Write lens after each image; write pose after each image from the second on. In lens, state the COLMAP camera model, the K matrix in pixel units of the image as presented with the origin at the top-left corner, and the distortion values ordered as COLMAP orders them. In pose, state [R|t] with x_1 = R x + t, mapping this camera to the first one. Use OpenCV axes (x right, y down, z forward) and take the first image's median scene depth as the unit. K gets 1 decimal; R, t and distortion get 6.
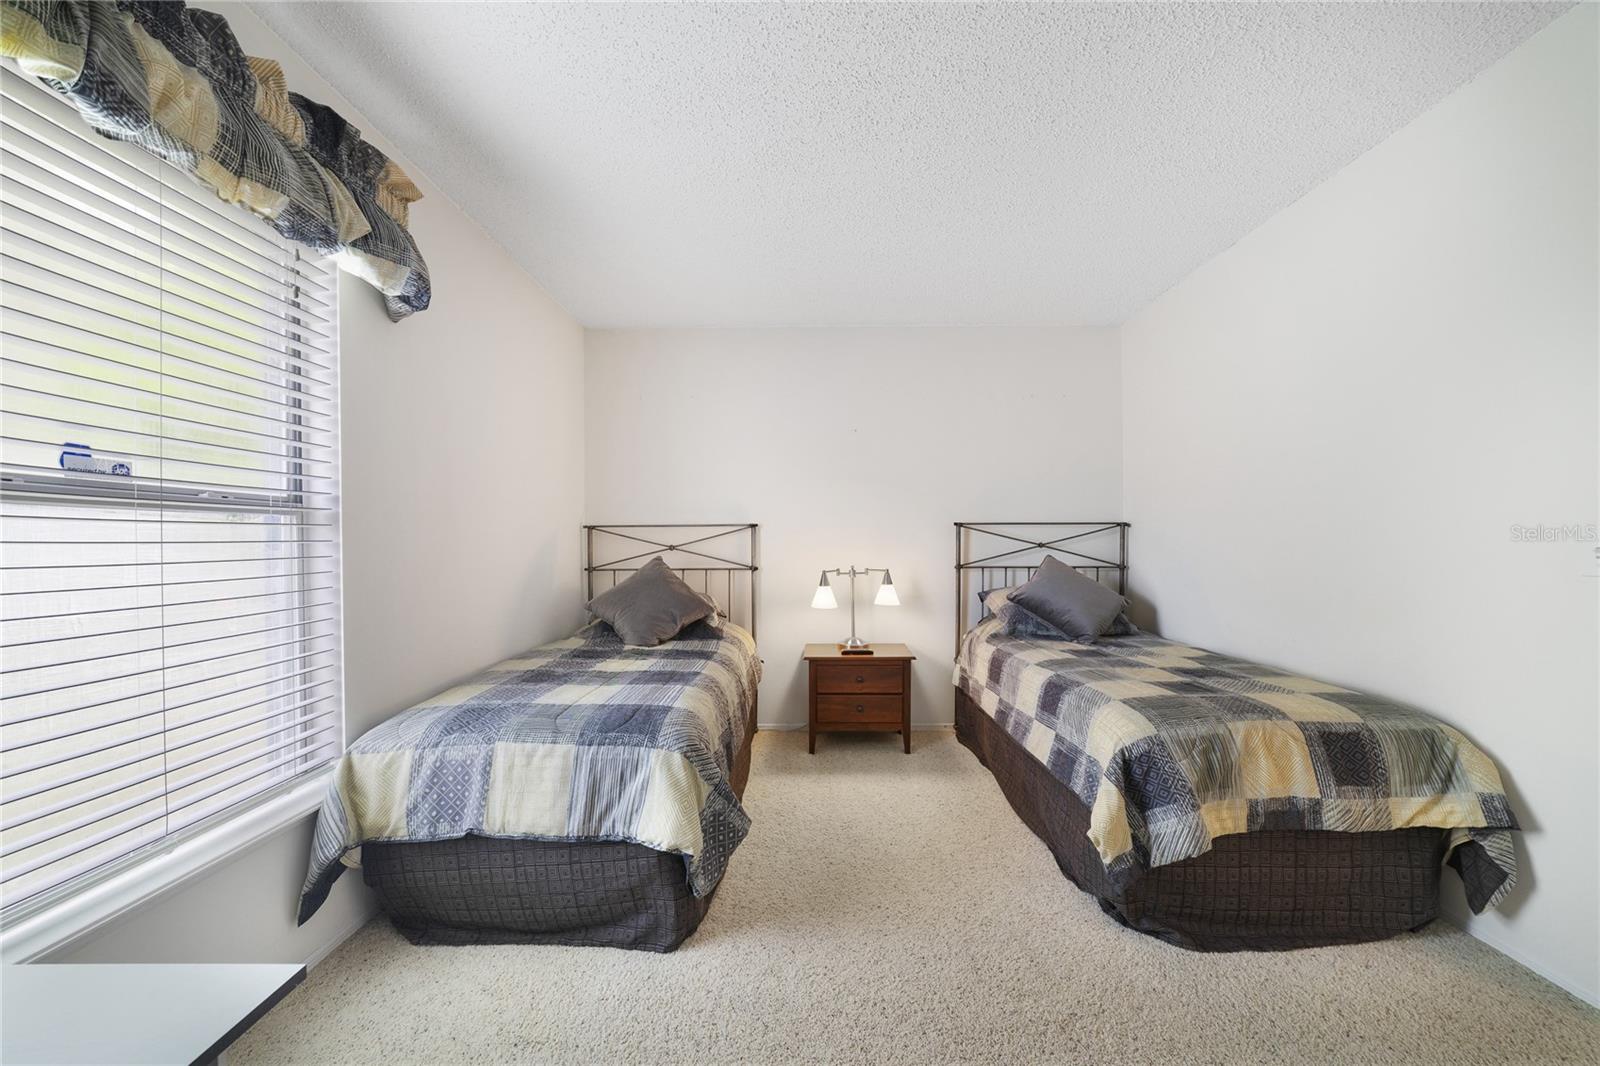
lens RADIAL K [[612.4, 0, 803.0], [0, 612.4, 534.5], [0, 0, 1]] dist [-0.020266, 0.006553]
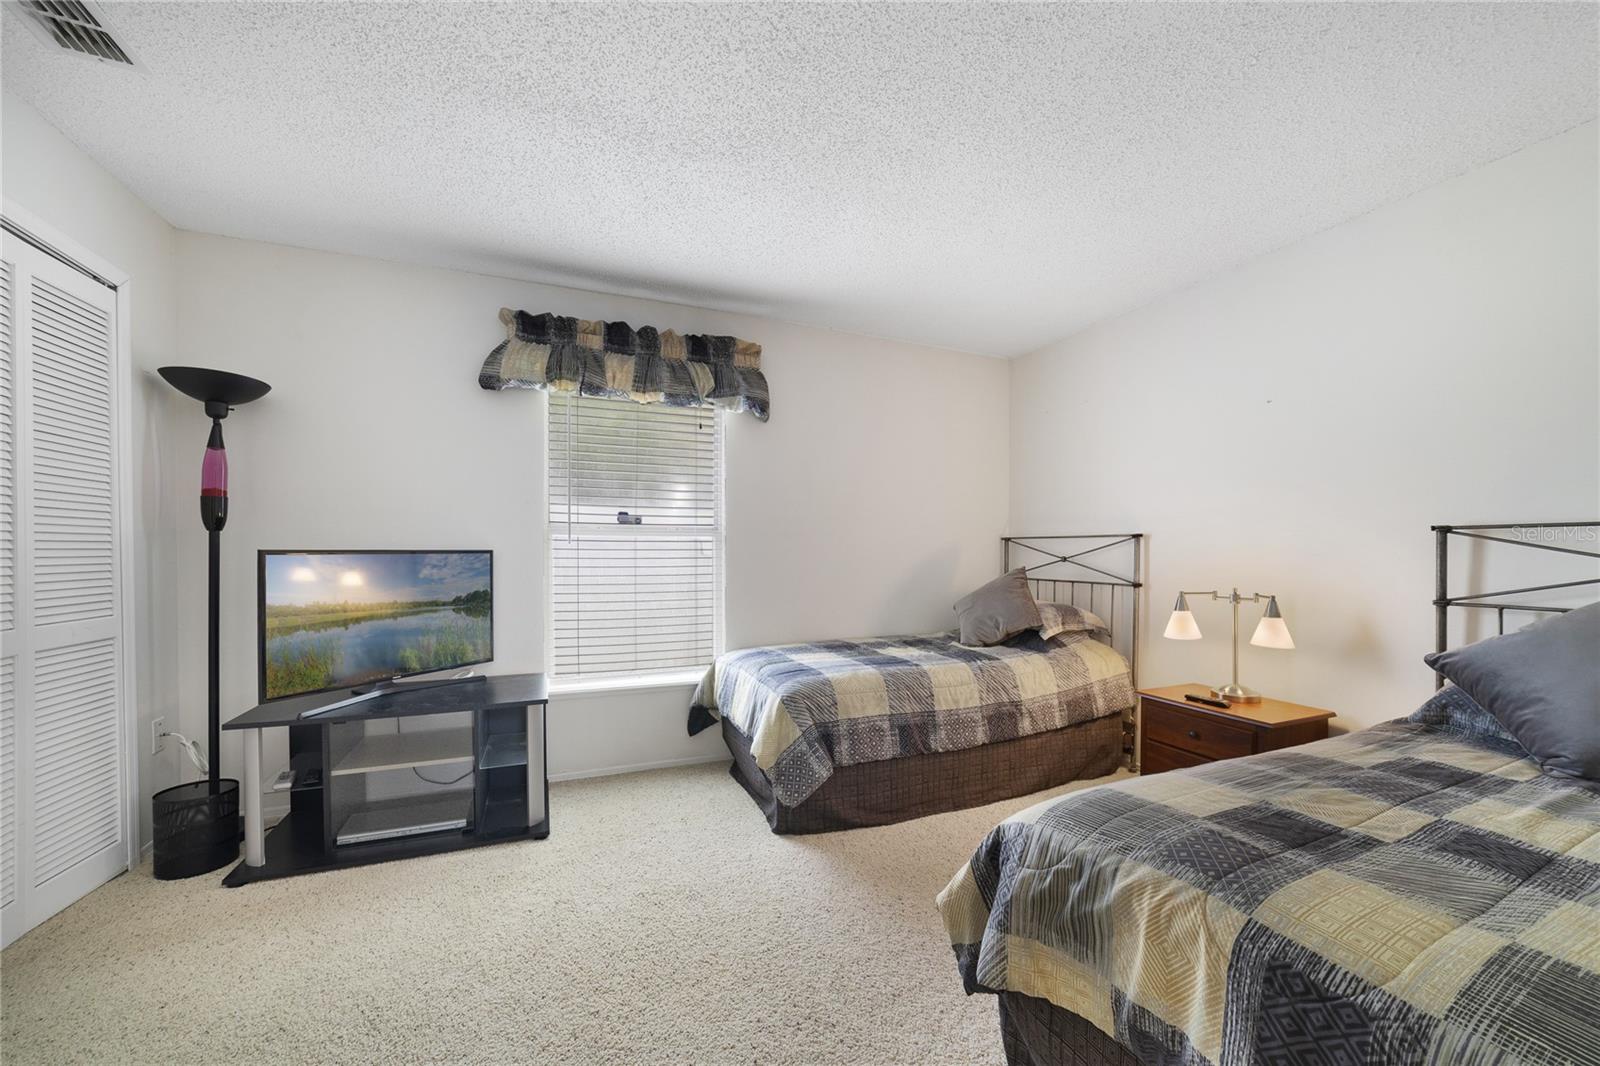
lens RADIAL K [[612.4, 0, 806.4], [0, 612.4, 548.1], [0, 0, 1]] dist [-0.020266, 0.006553]
pose [[0.405233, 0.002798, -0.914209, 0.555676], [-0.000666, 0.999996, 0.002765, 0.000829], [0.914213, -0.000512, 0.405233, 0.231218]]
